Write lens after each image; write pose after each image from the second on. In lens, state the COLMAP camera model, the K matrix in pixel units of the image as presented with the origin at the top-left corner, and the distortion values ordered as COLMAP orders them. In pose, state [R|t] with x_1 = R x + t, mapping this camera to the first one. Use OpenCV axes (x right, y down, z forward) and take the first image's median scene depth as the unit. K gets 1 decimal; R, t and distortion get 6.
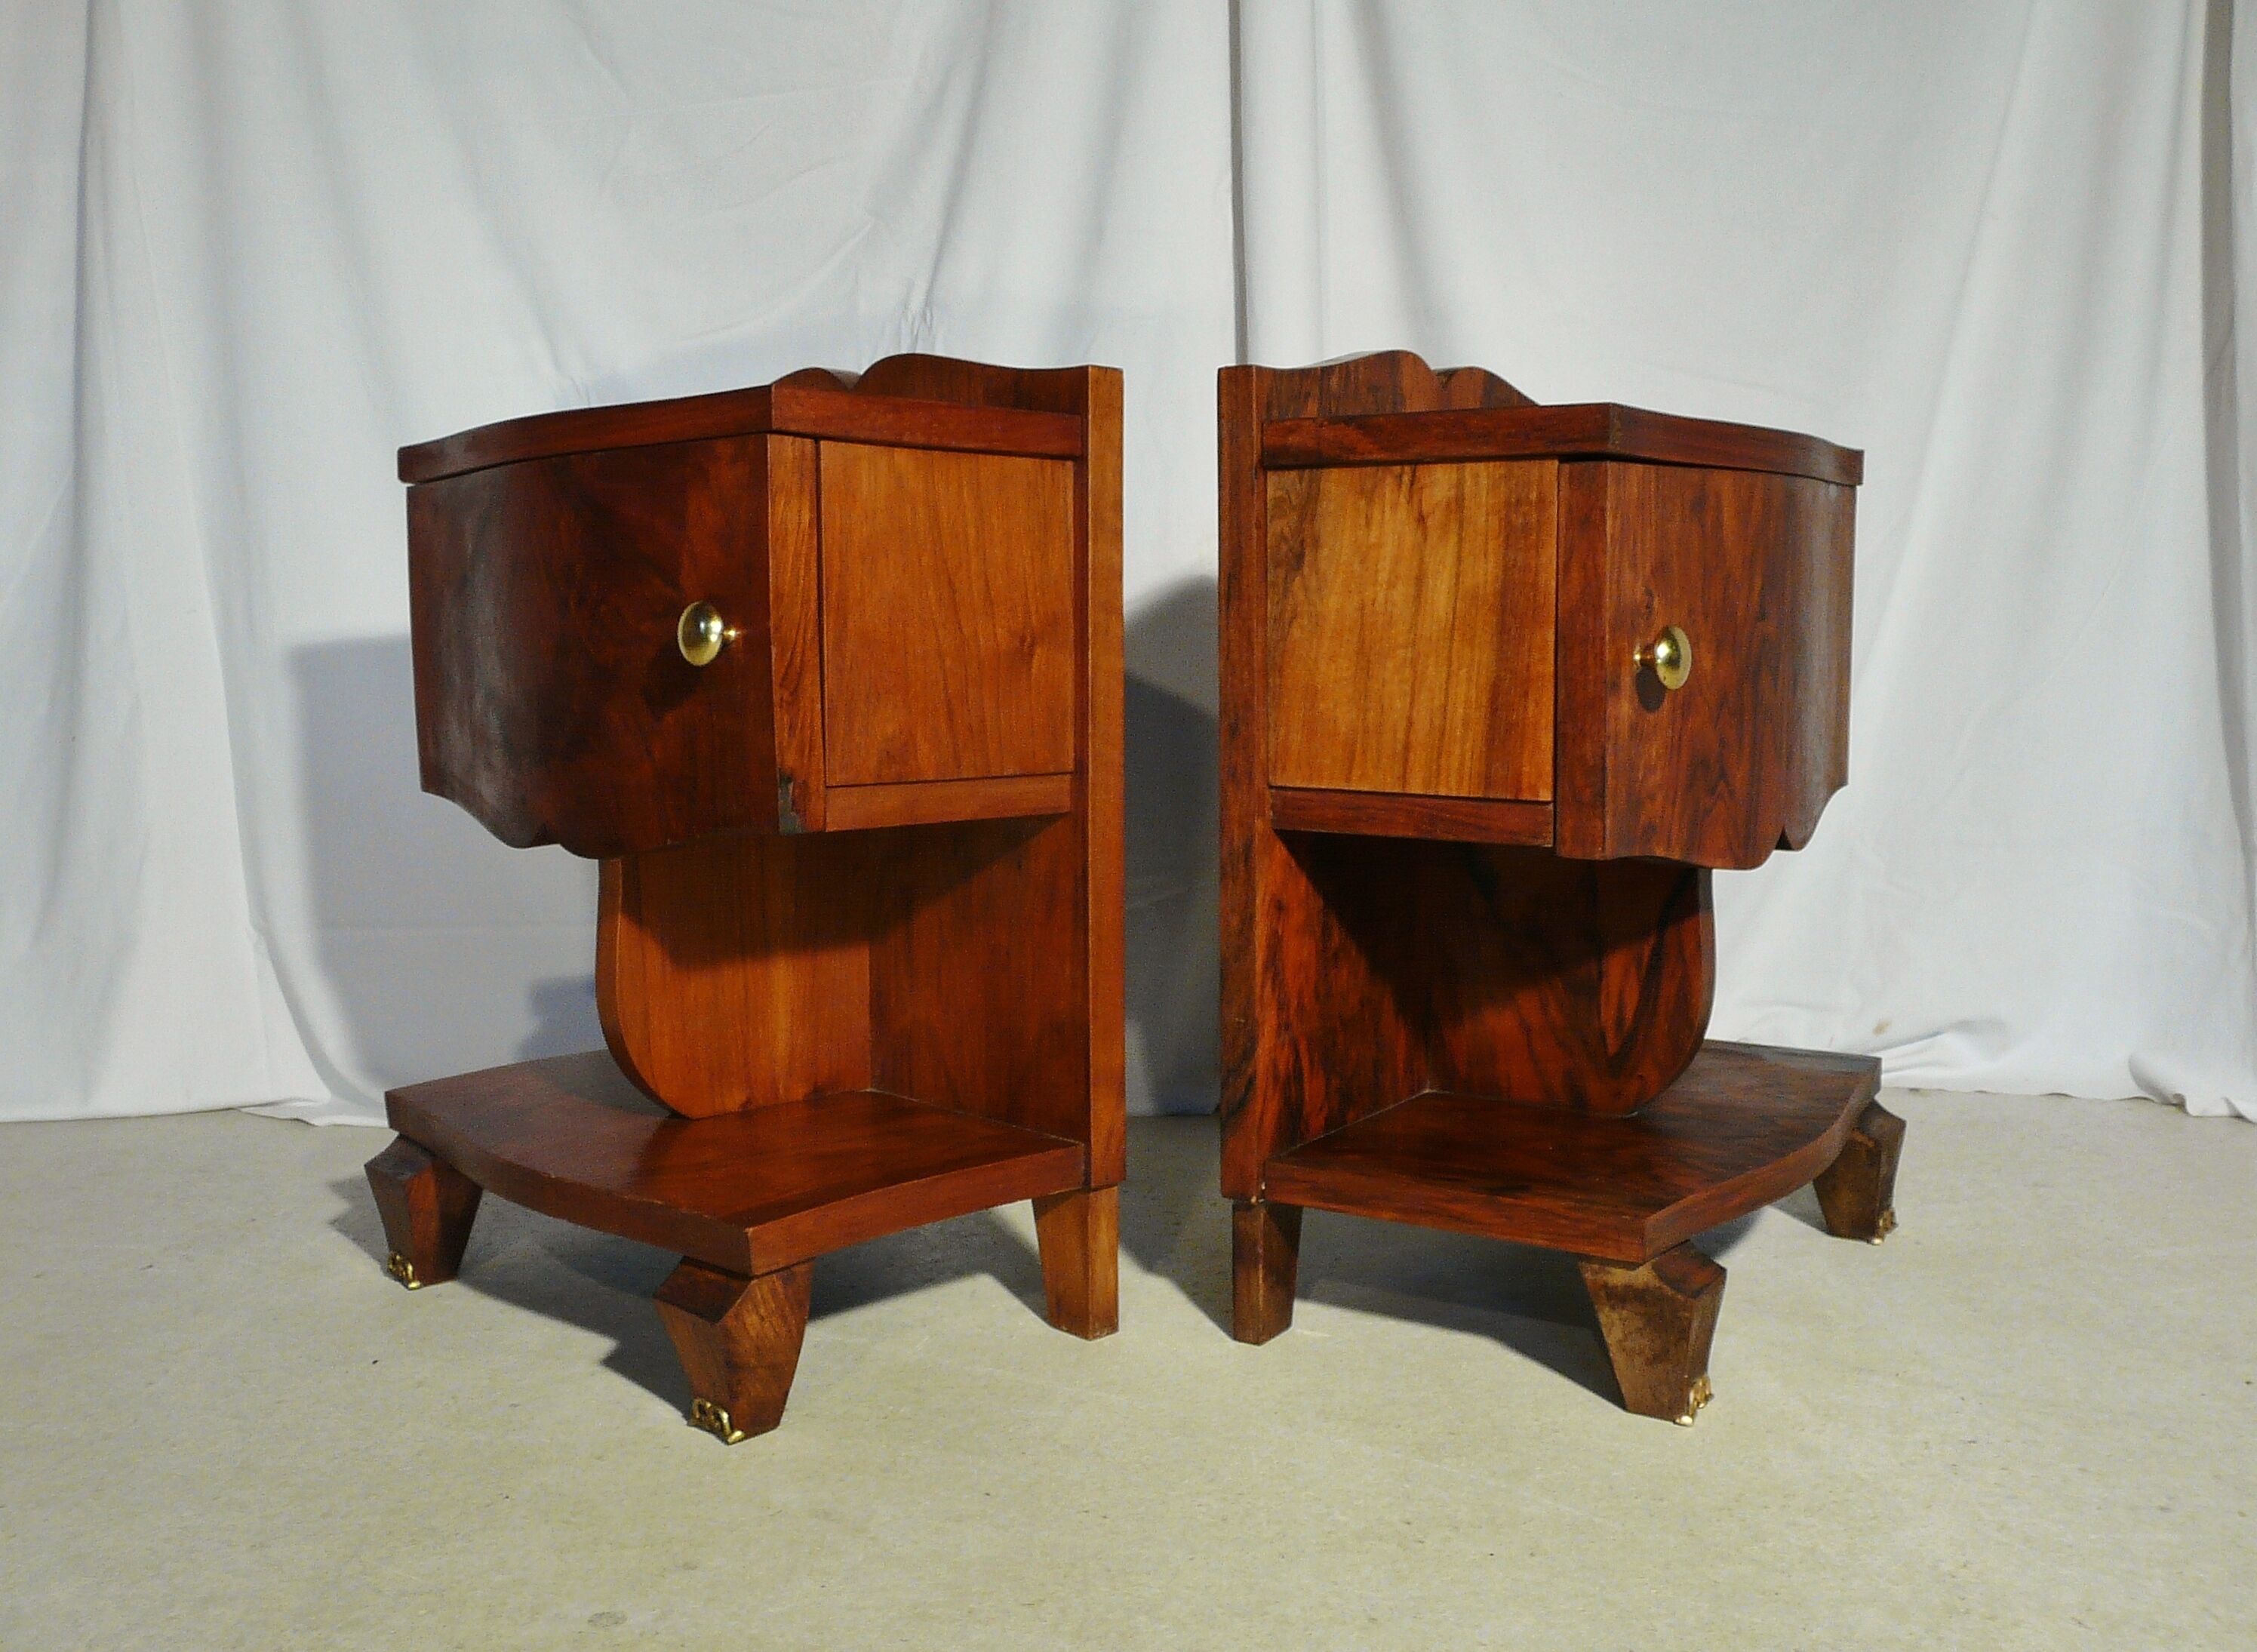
lens RADIAL K [[2026.9, 0, 1155.1], [0, 2026.9, 891.9], [0, 0, 1]] dist [-0.069670, 0.095261]
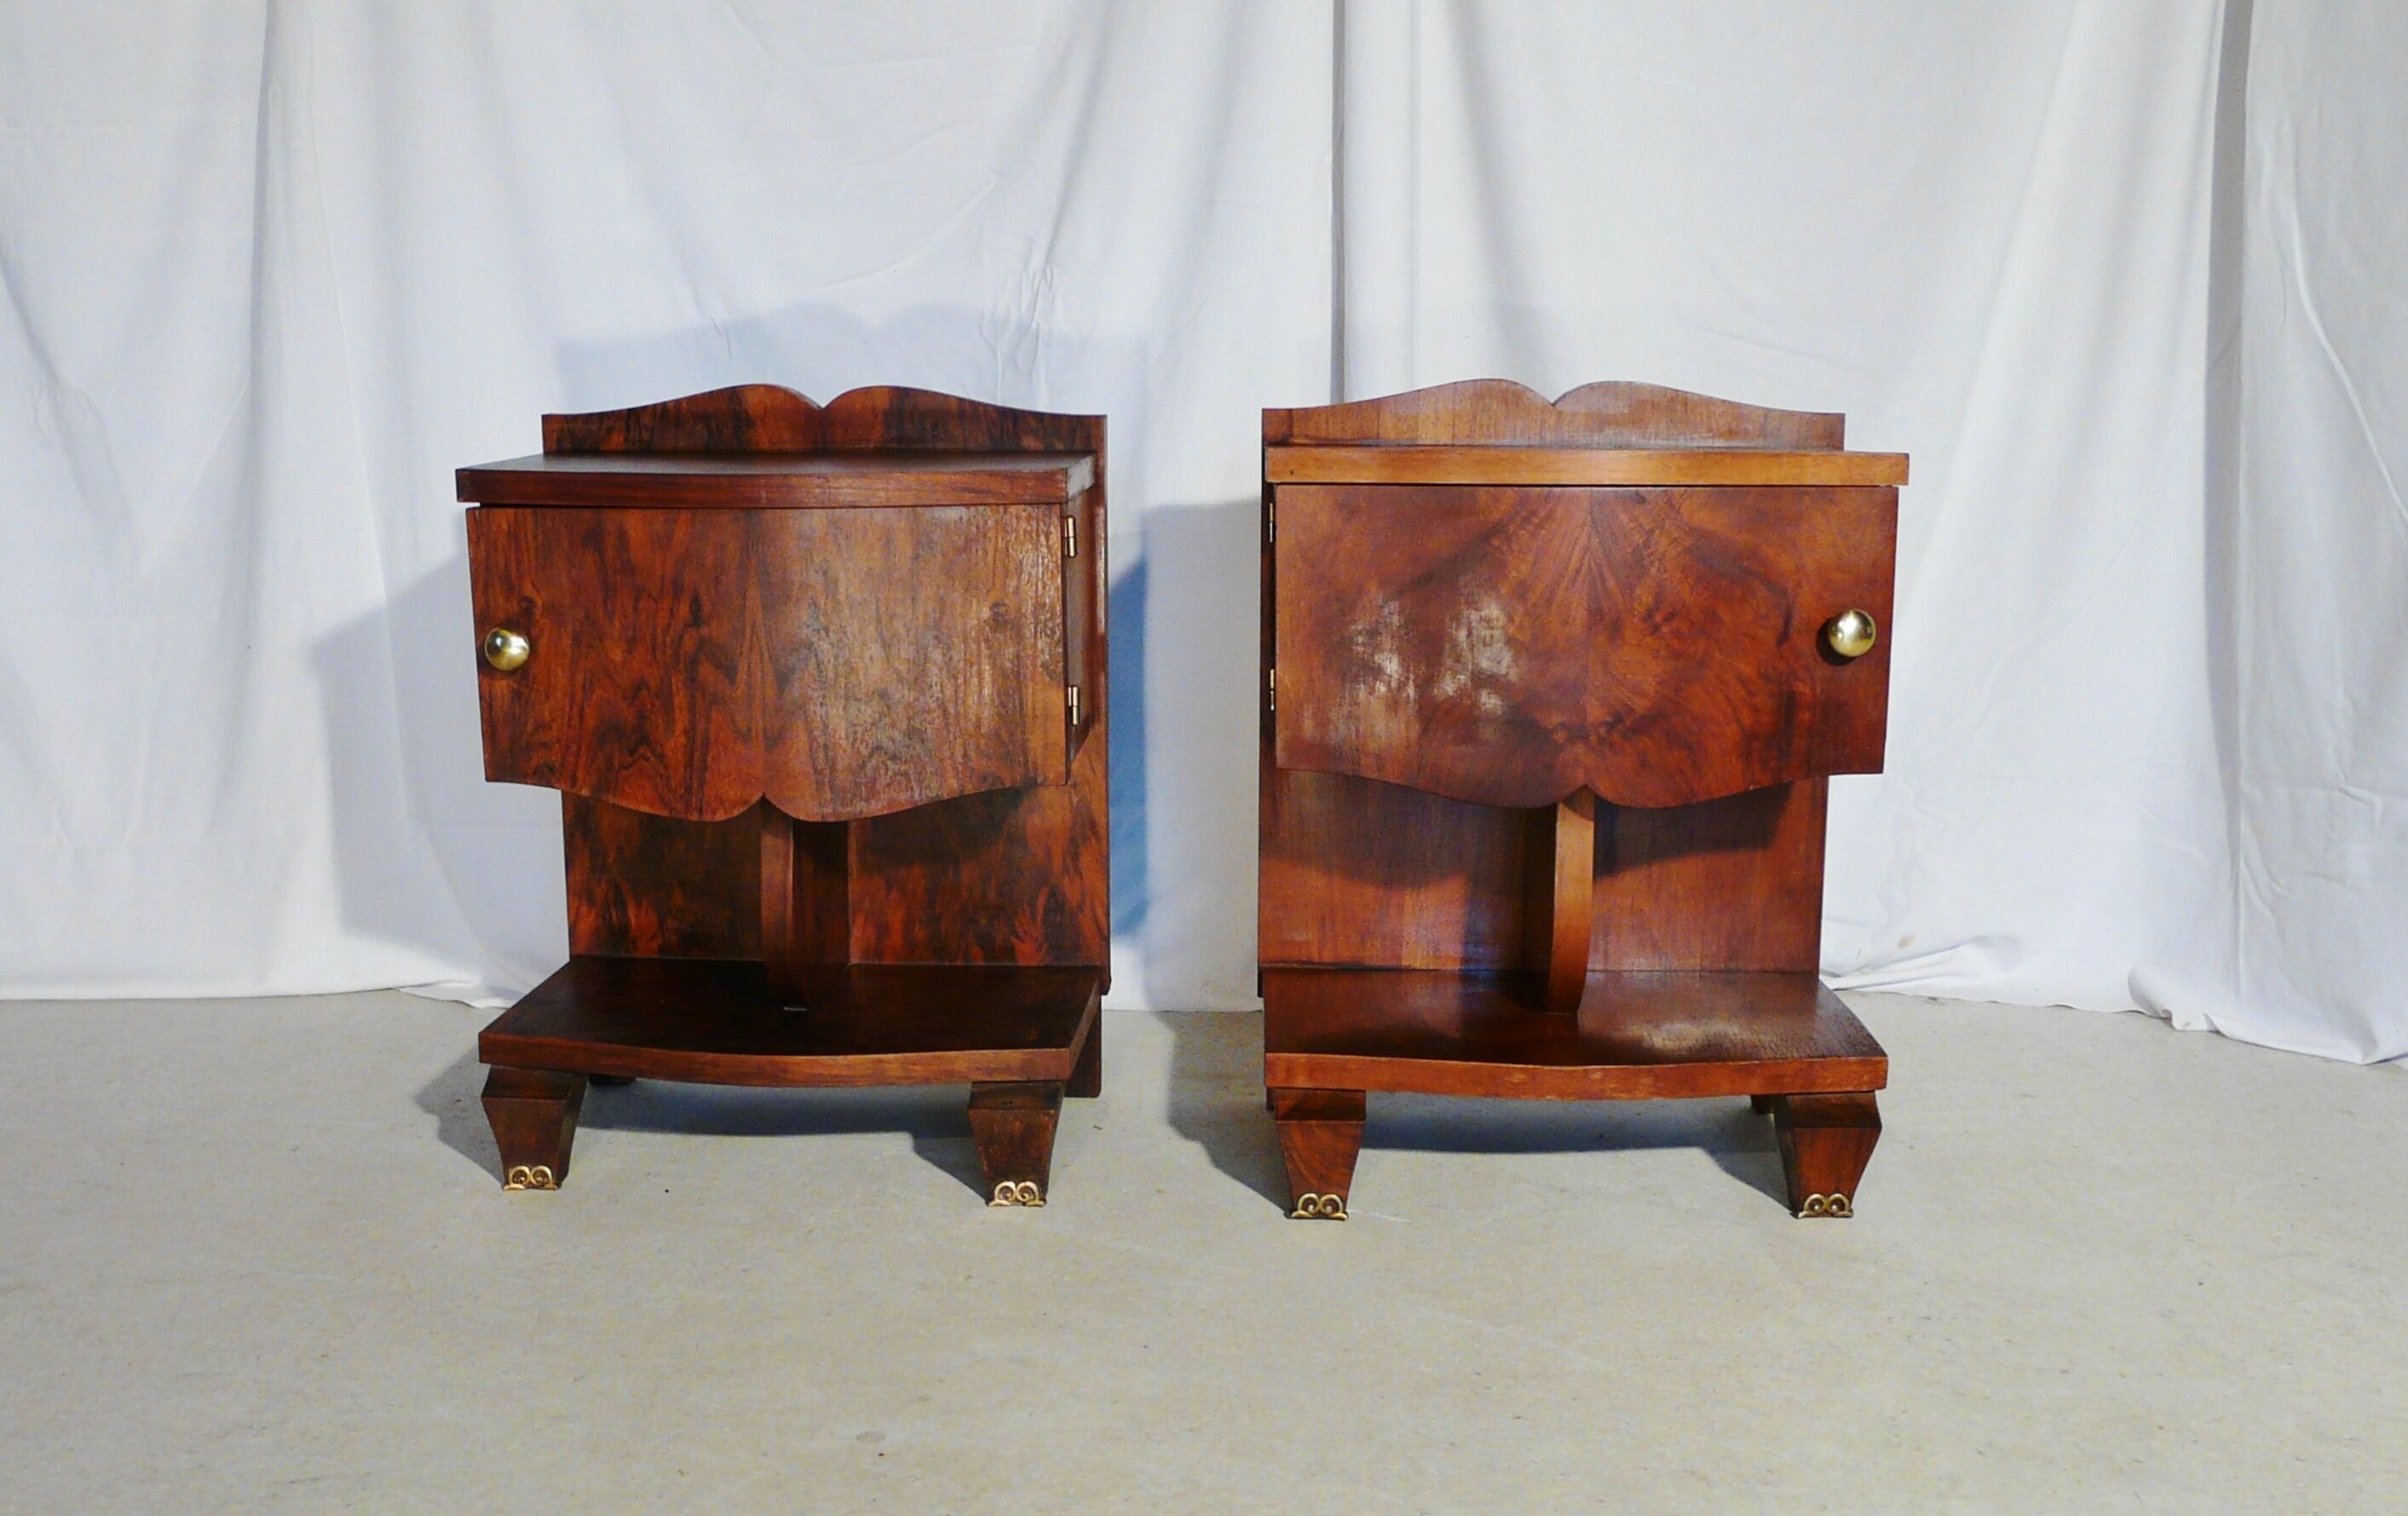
lens RADIAL K [[2285.9, 0, 1190.8], [0, 2285.9, 804.2], [0, 0, 1]] dist [-0.072650, 0.101526]
pose [[0.999782, 0.018126, 0.010360, -0.068310], [-0.018648, 0.998436, 0.052700, -0.105517], [-0.009389, -0.052882, 0.998557, -0.368904]]
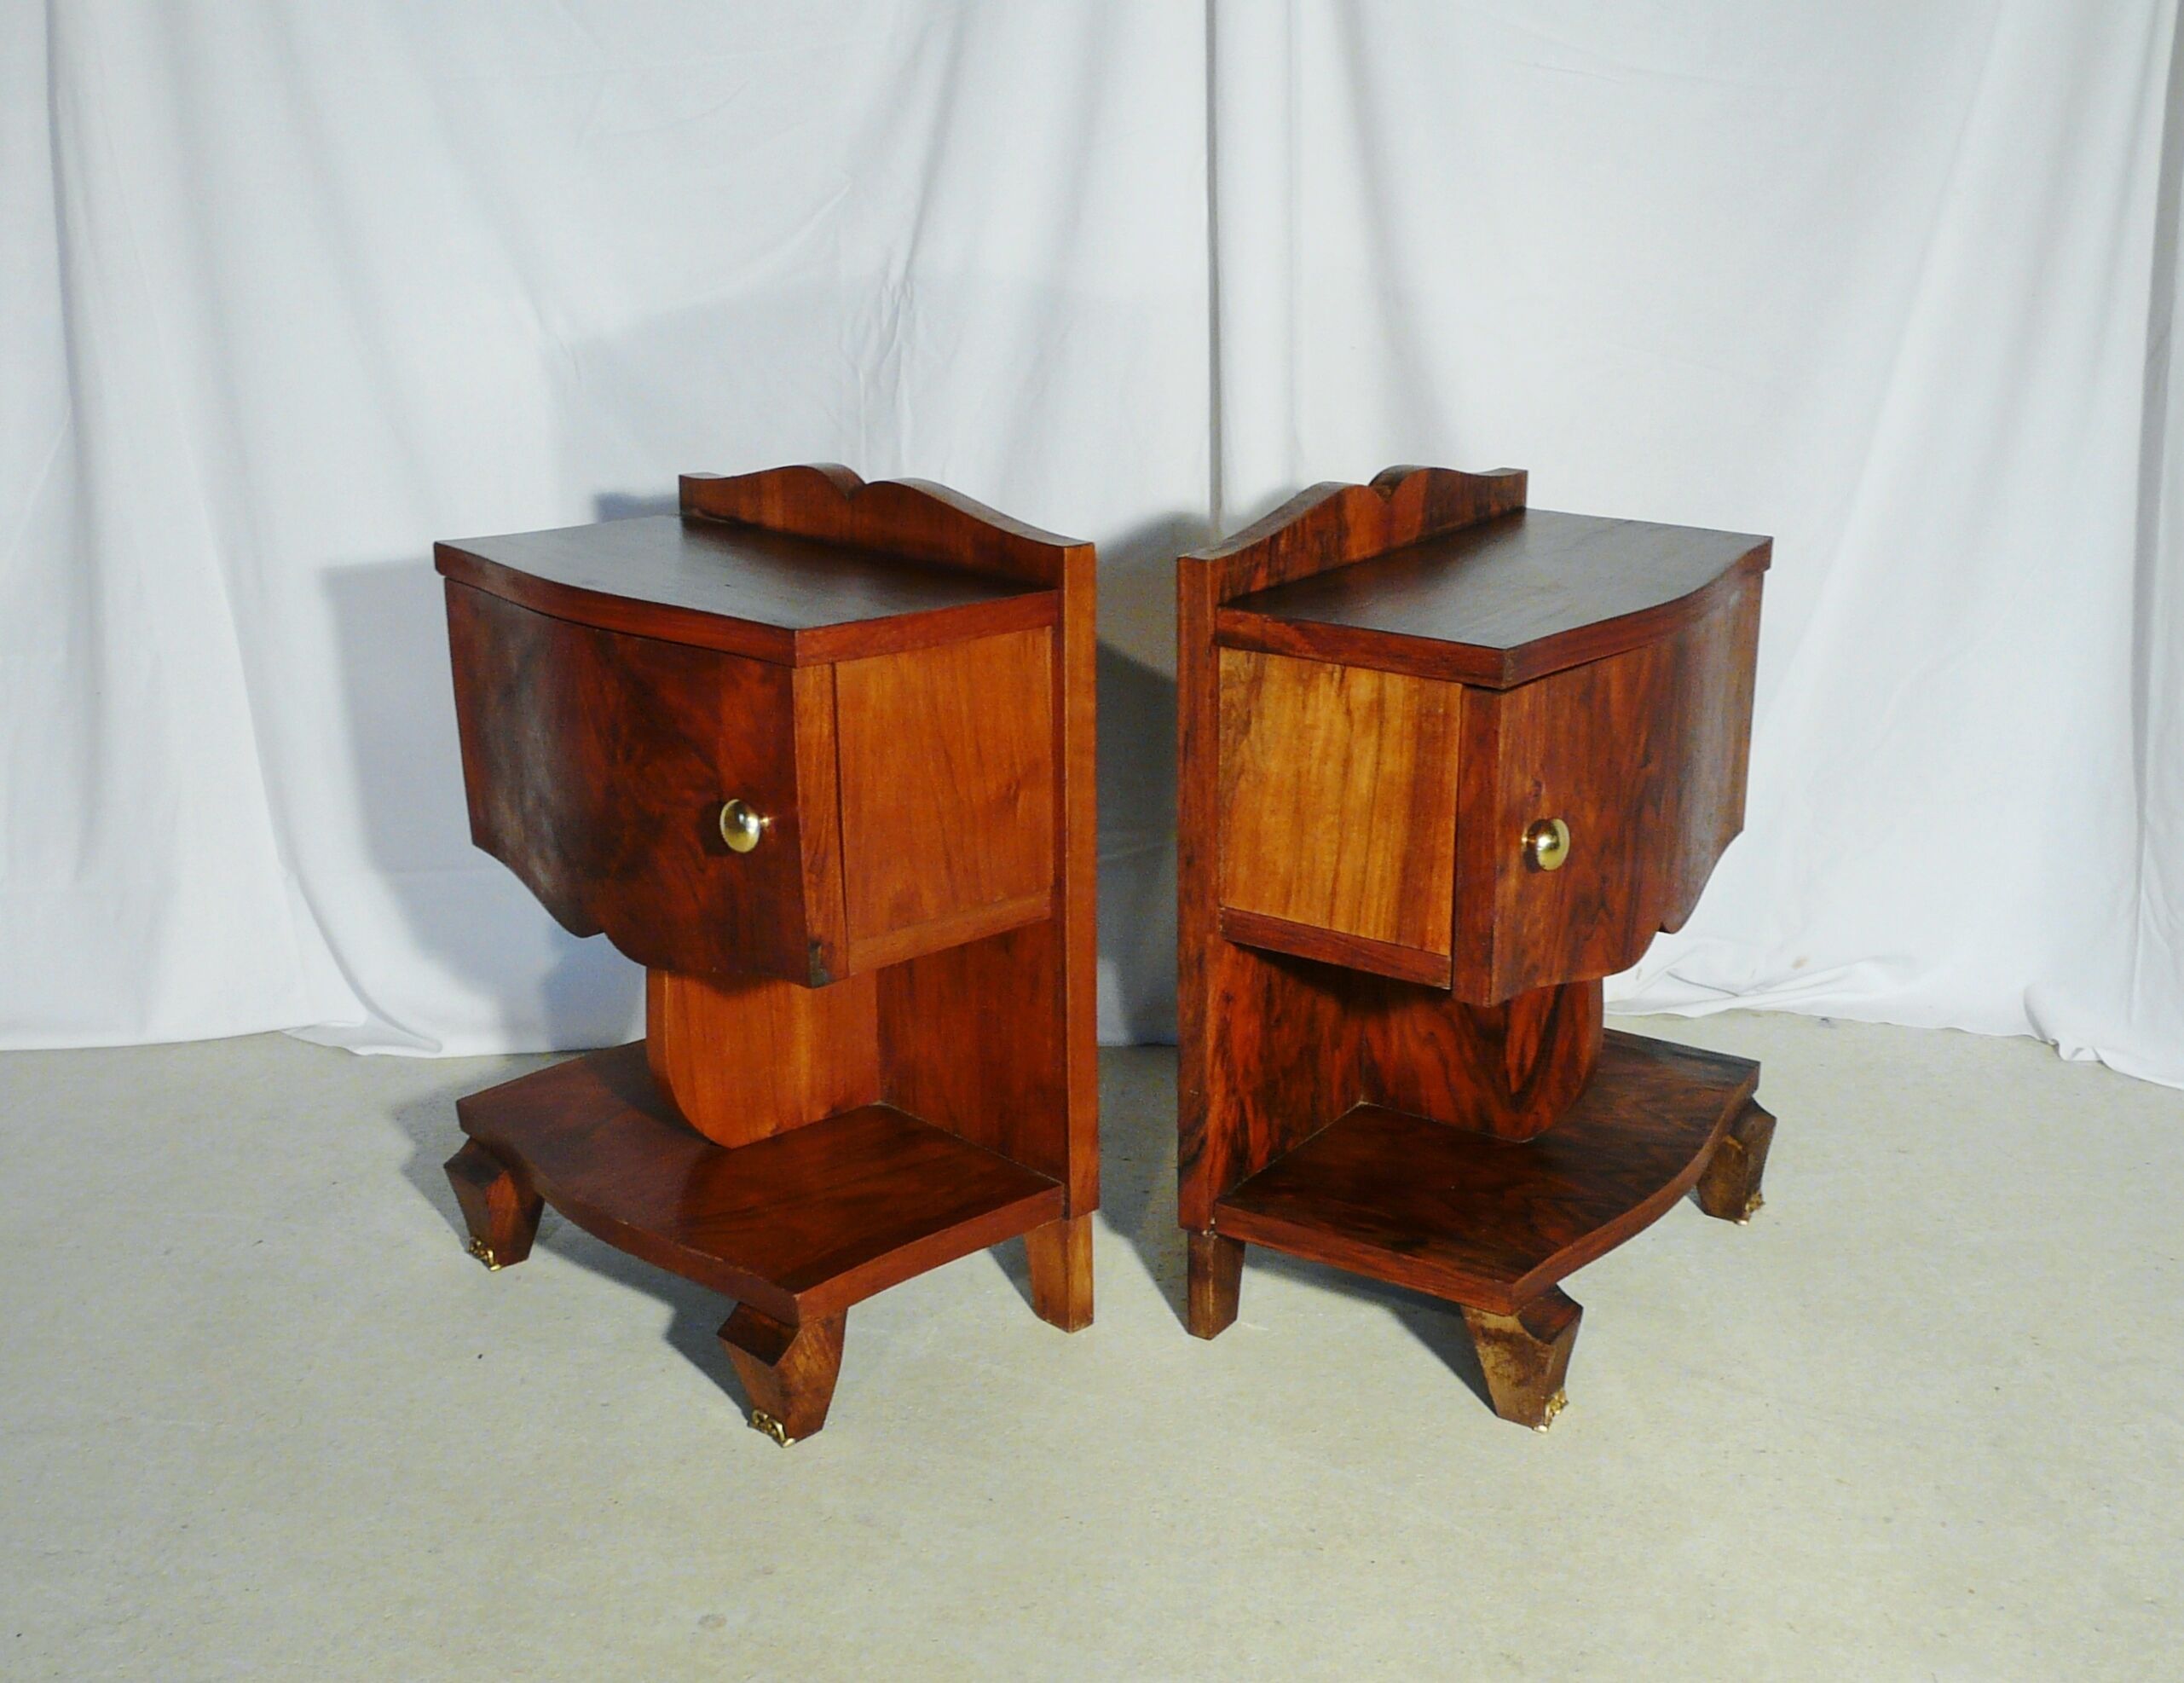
lens RADIAL K [[2284.8, 0, 1193.8], [0, 2284.8, 988.6], [0, 0, 1]] dist [-0.063750, 0.064939]
pose [[0.999795, 0.002492, 0.020084, 0.015077], [-0.006958, 0.974226, 0.225466, -0.314491], [-0.019005, -0.225560, 0.974044, -0.313722]]
